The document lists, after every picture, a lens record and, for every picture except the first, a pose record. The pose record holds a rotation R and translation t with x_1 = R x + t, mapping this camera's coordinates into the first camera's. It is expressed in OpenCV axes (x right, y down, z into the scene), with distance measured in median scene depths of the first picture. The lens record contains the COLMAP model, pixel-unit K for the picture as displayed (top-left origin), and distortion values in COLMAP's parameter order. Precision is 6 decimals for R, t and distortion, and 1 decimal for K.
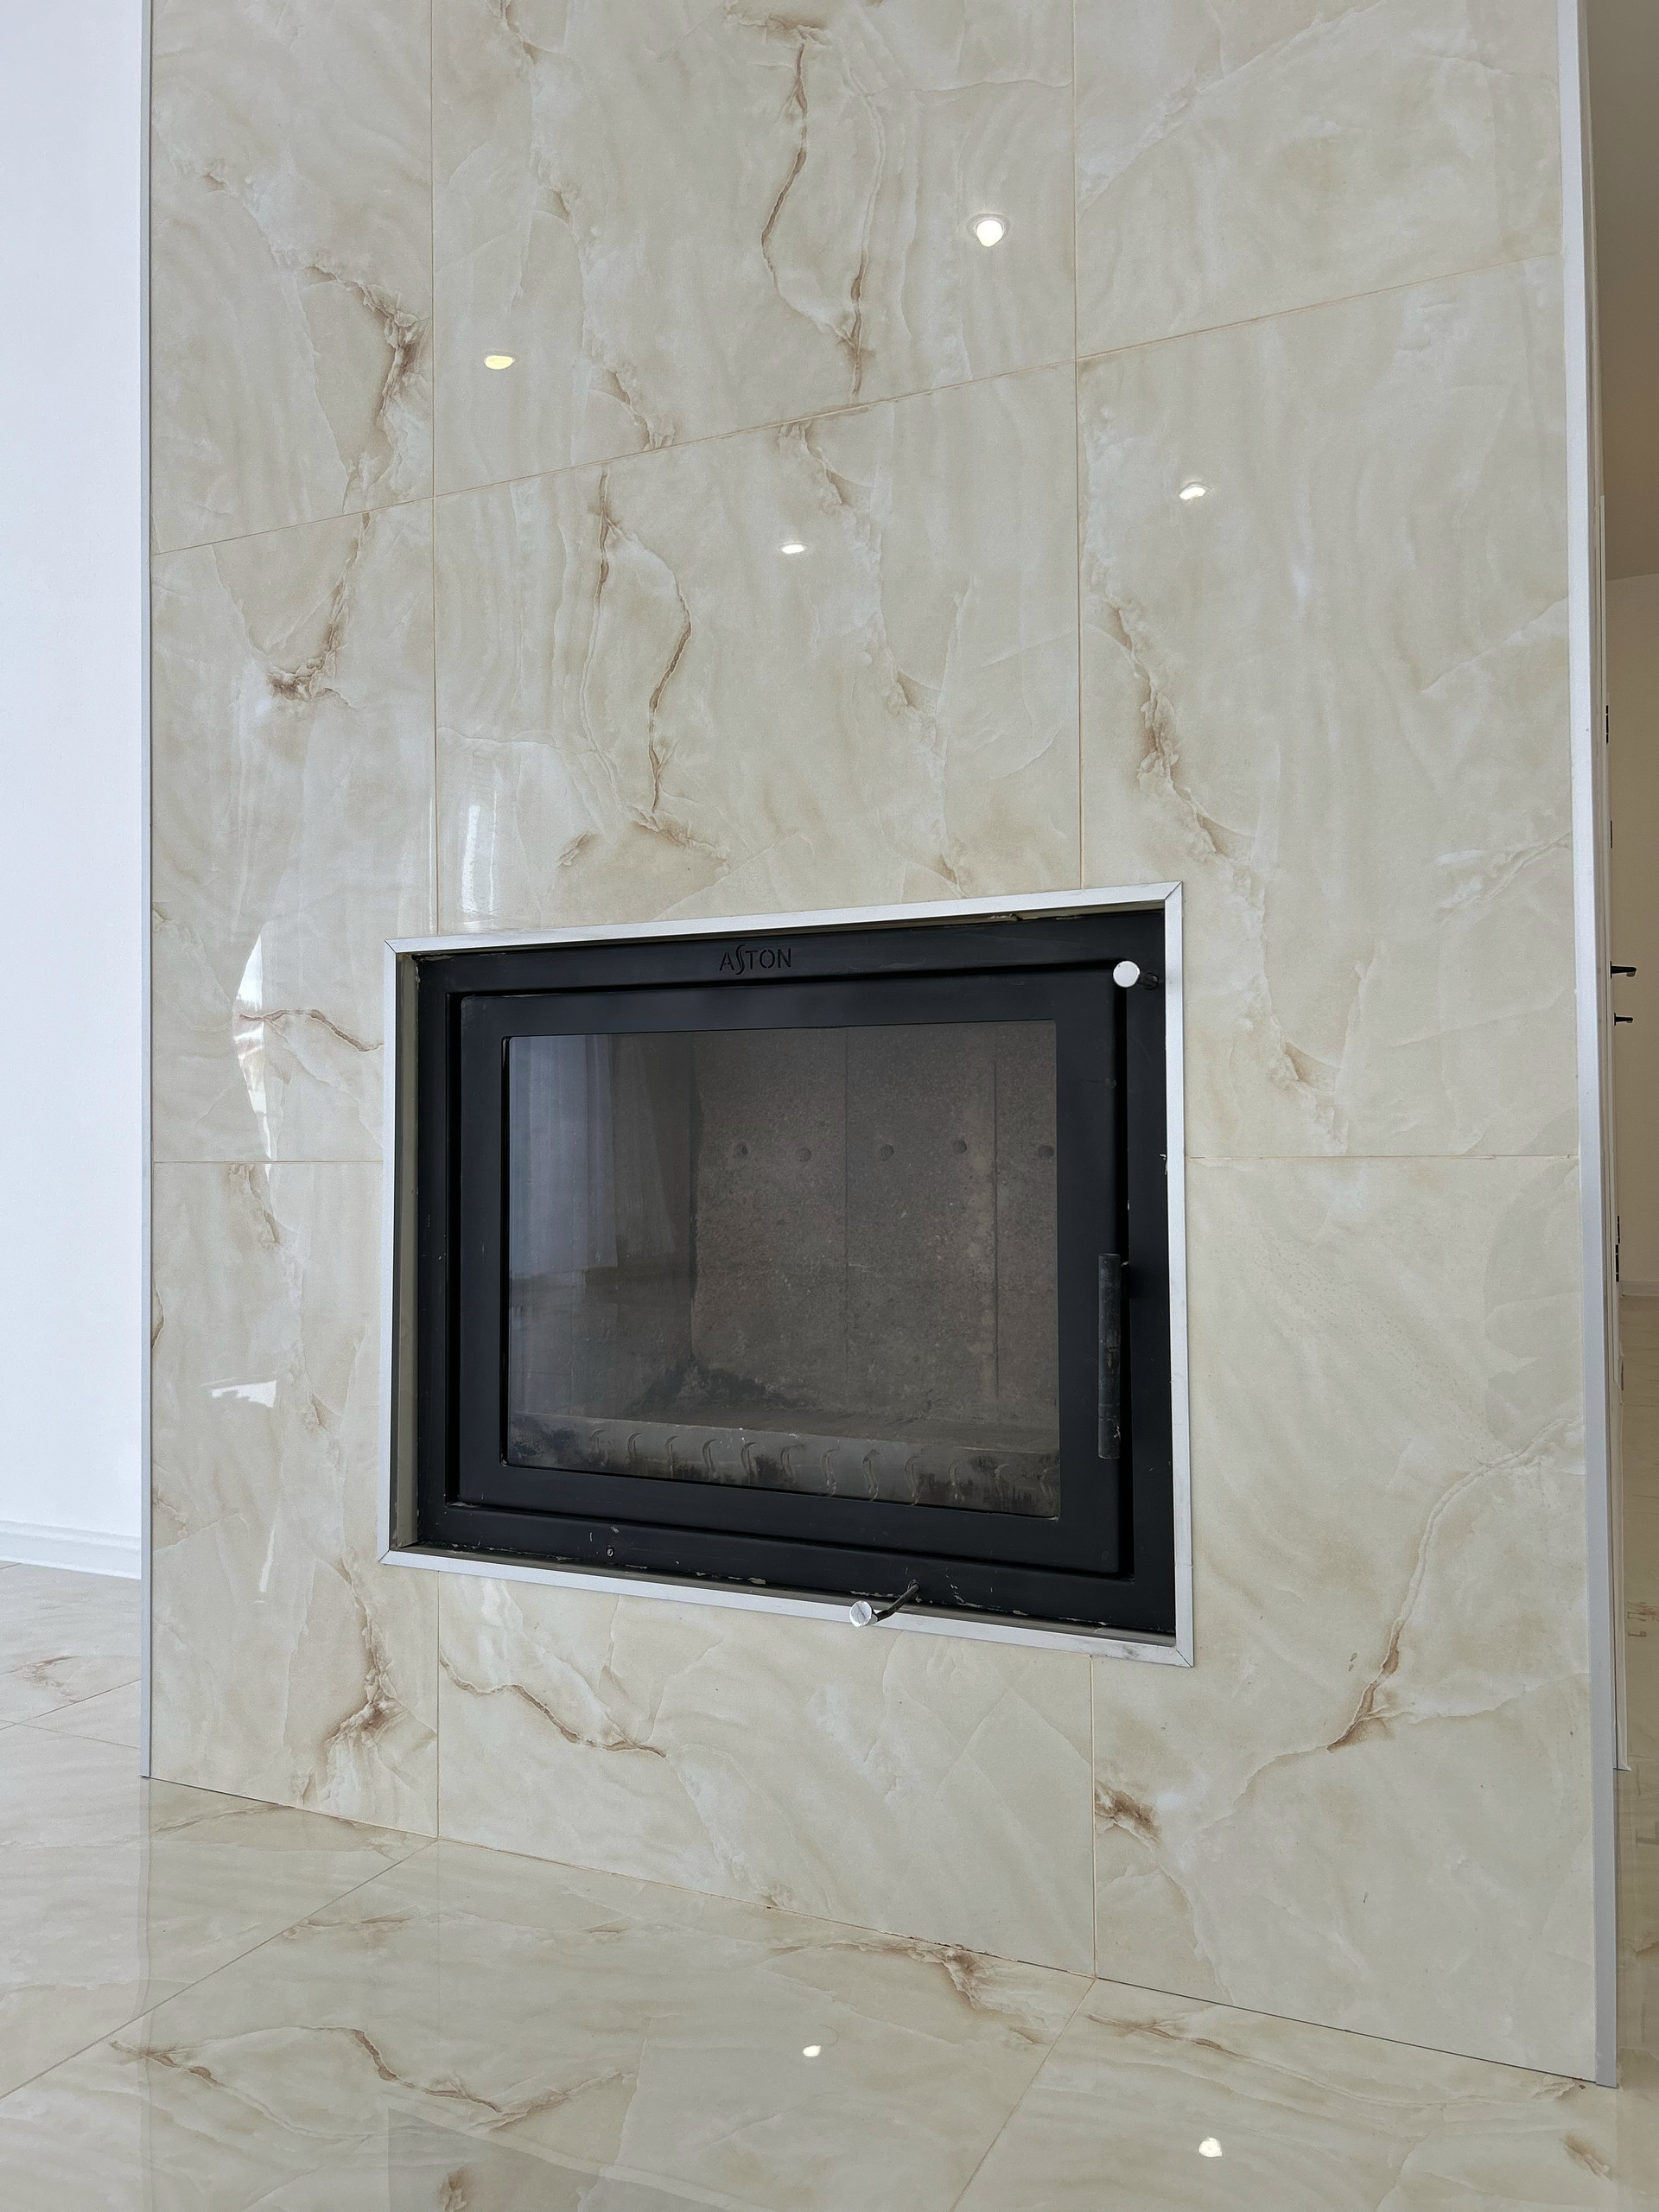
lens RADIAL K [[1683.2, 0, 828.9], [0, 1683.2, 1100.3], [0, 0, 1]] dist [0.051574, -0.059272]
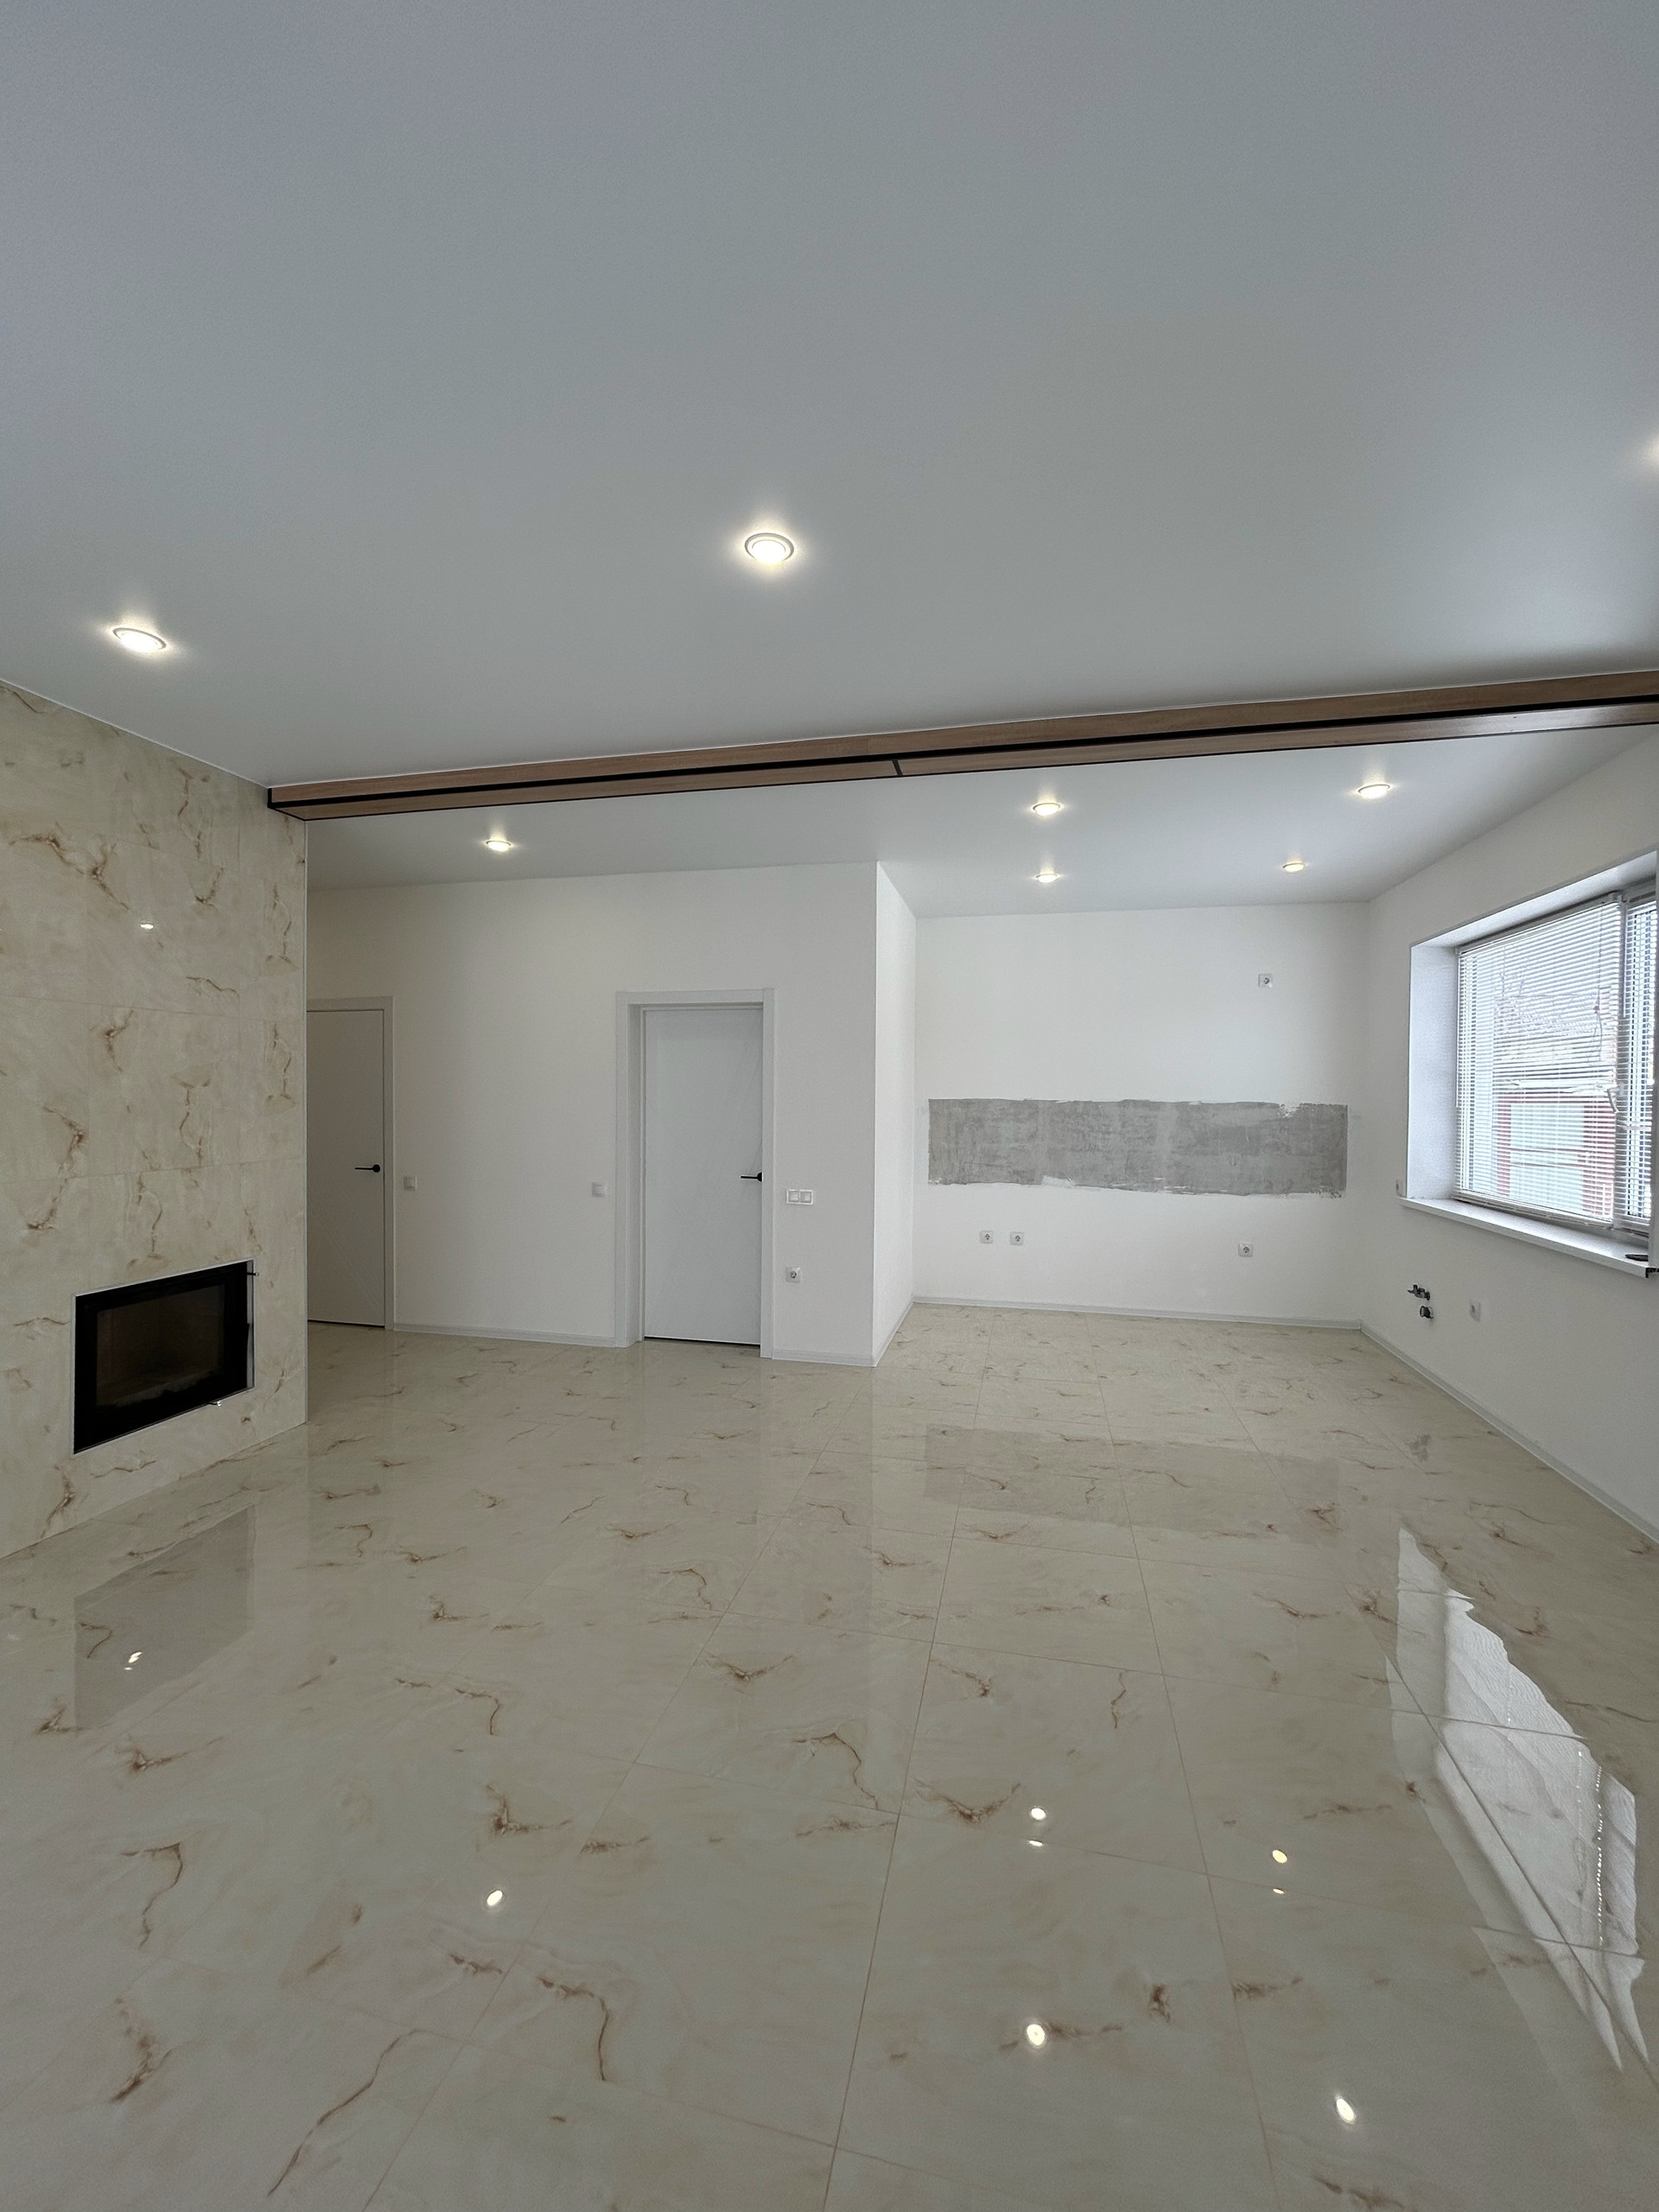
lens RADIAL K [[889.1, 0, 831.2], [0, 889.1, 1105.0], [0, 0, 1]] dist [0.000741, -0.000390]
pose [[-0.217276, -0.004056, 0.976102, -2.738790], [-0.027255, 0.999627, -0.001913, -0.596172], [-0.975730, -0.027019, -0.217305, -0.214983]]
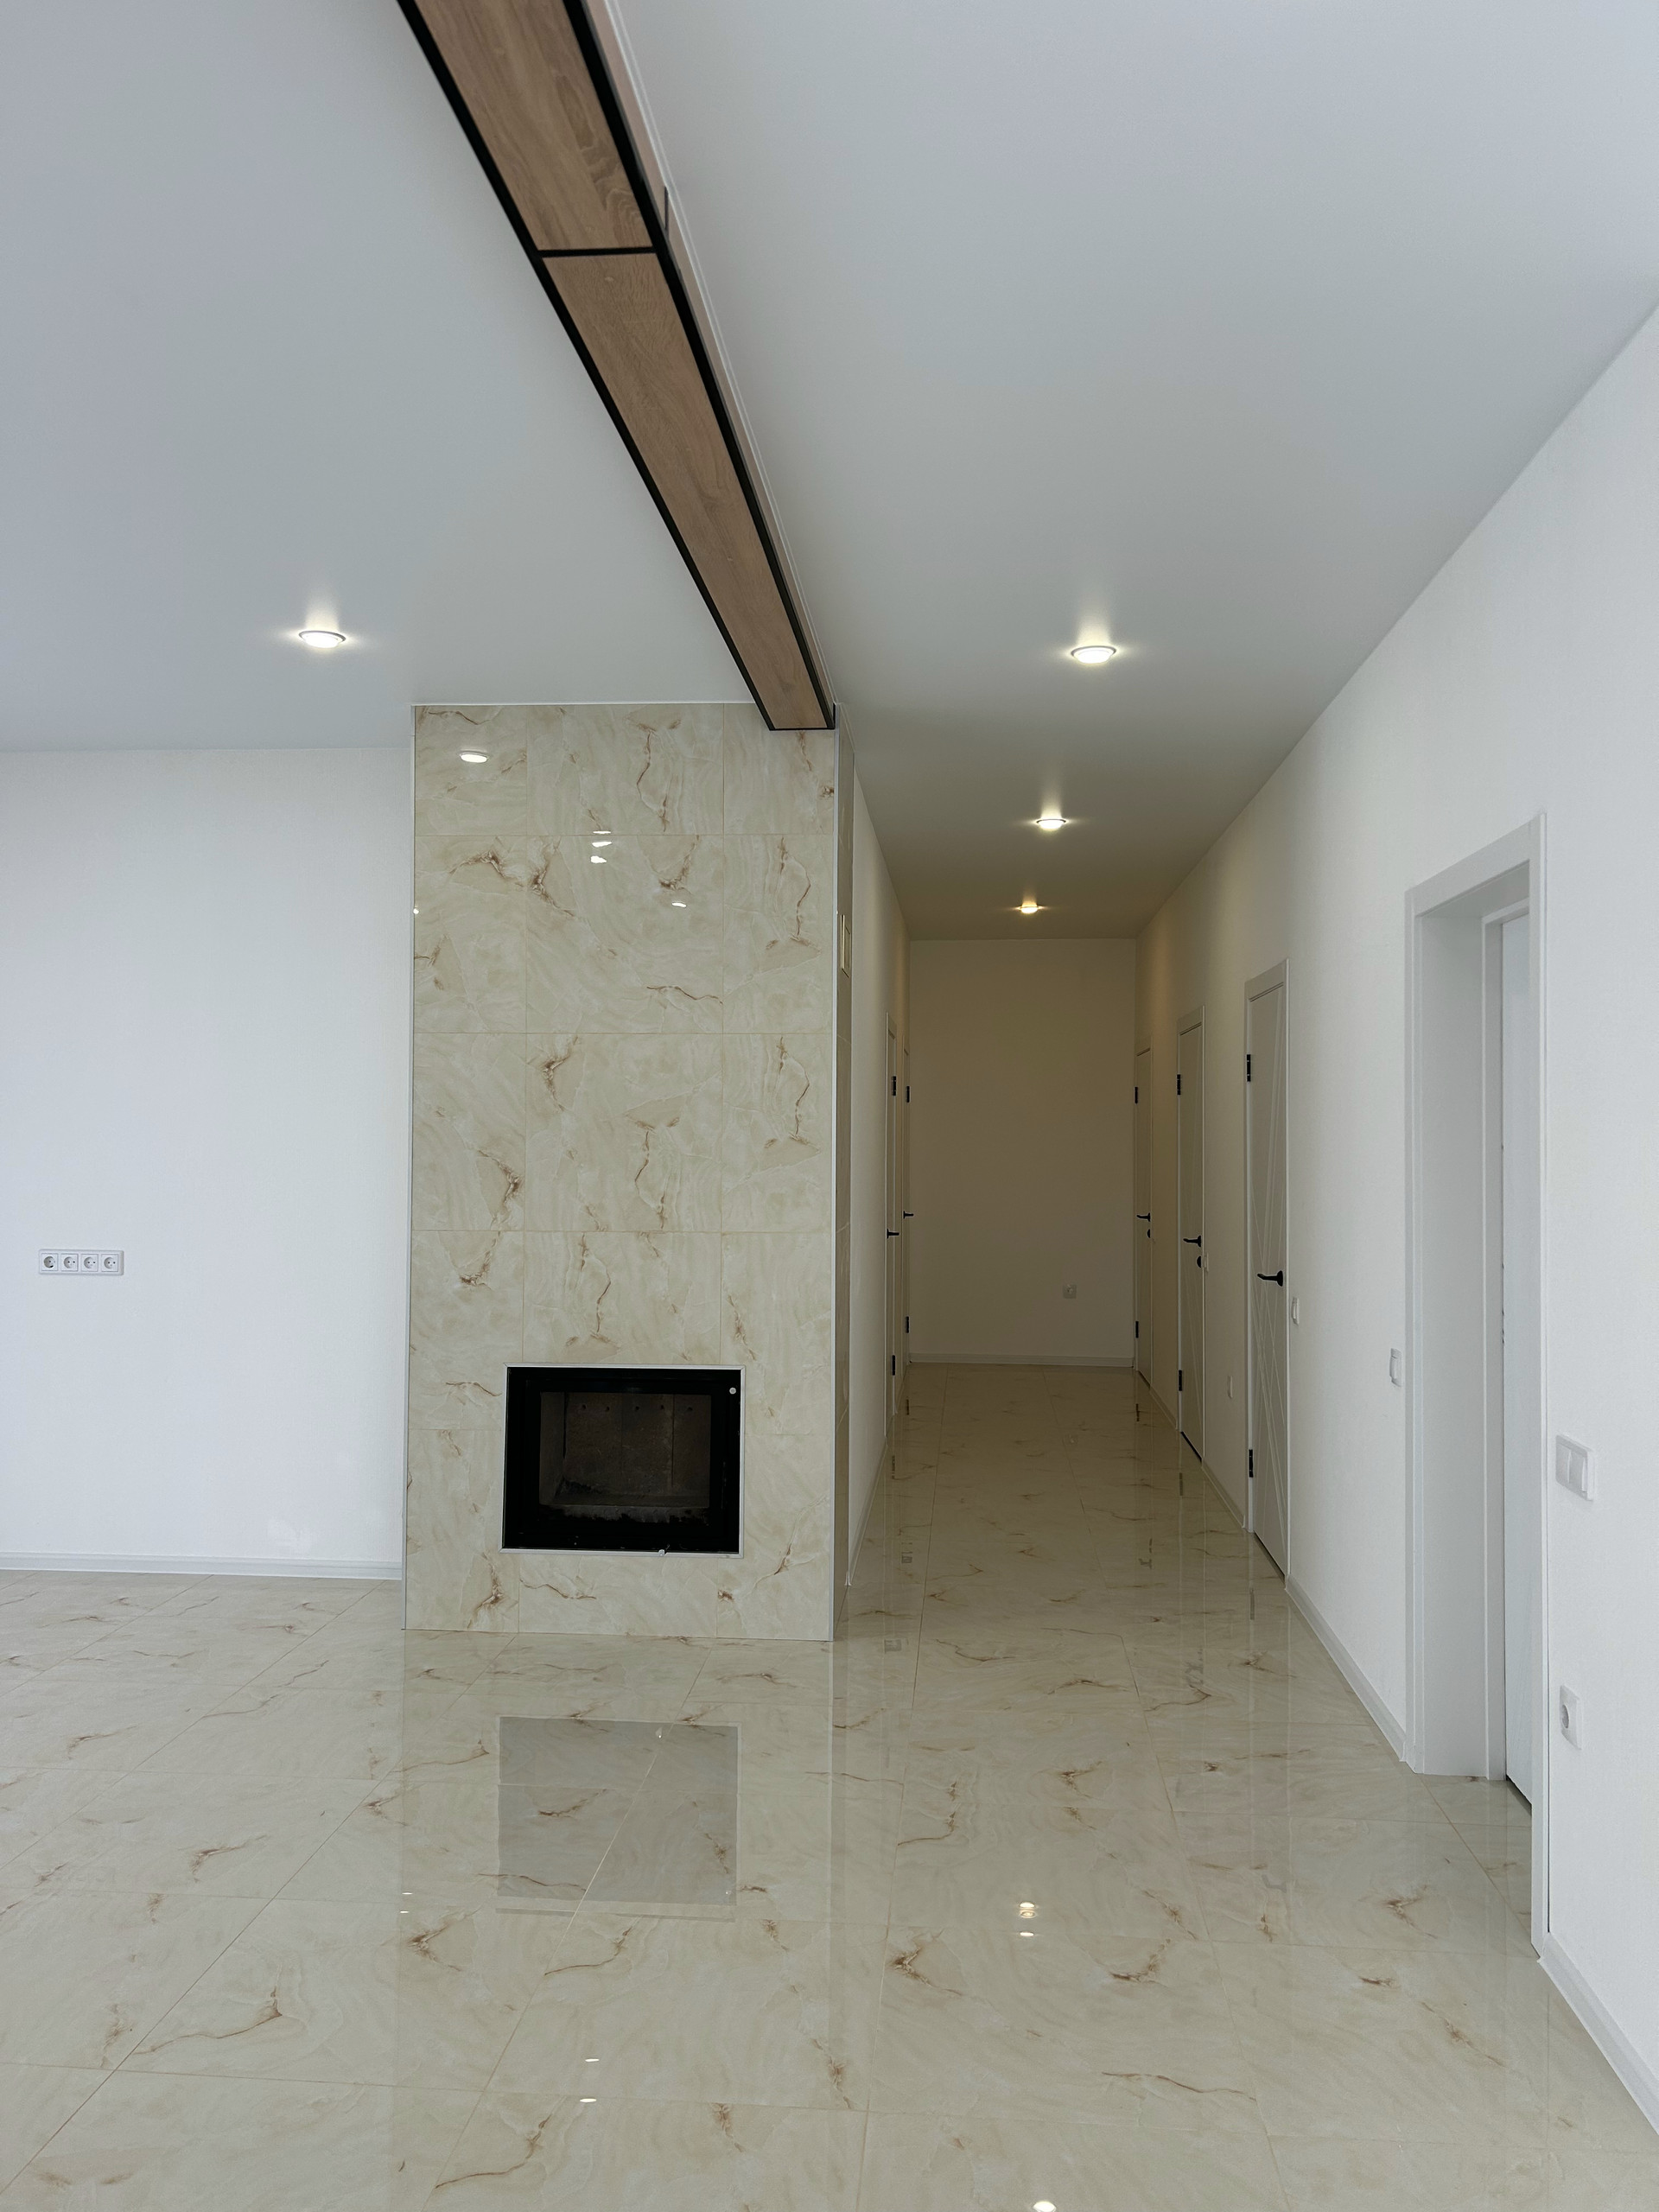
lens RADIAL K [[1669.3, 0, 848.8], [0, 1669.3, 1106.0], [0, 0, 1]] dist [0.104793, -0.123595]
pose [[0.935087, 0.021079, 0.353792, -0.864136], [-0.022005, 0.999757, -0.001405, -0.652163], [-0.353735, -0.006471, 0.935323, -2.478526]]
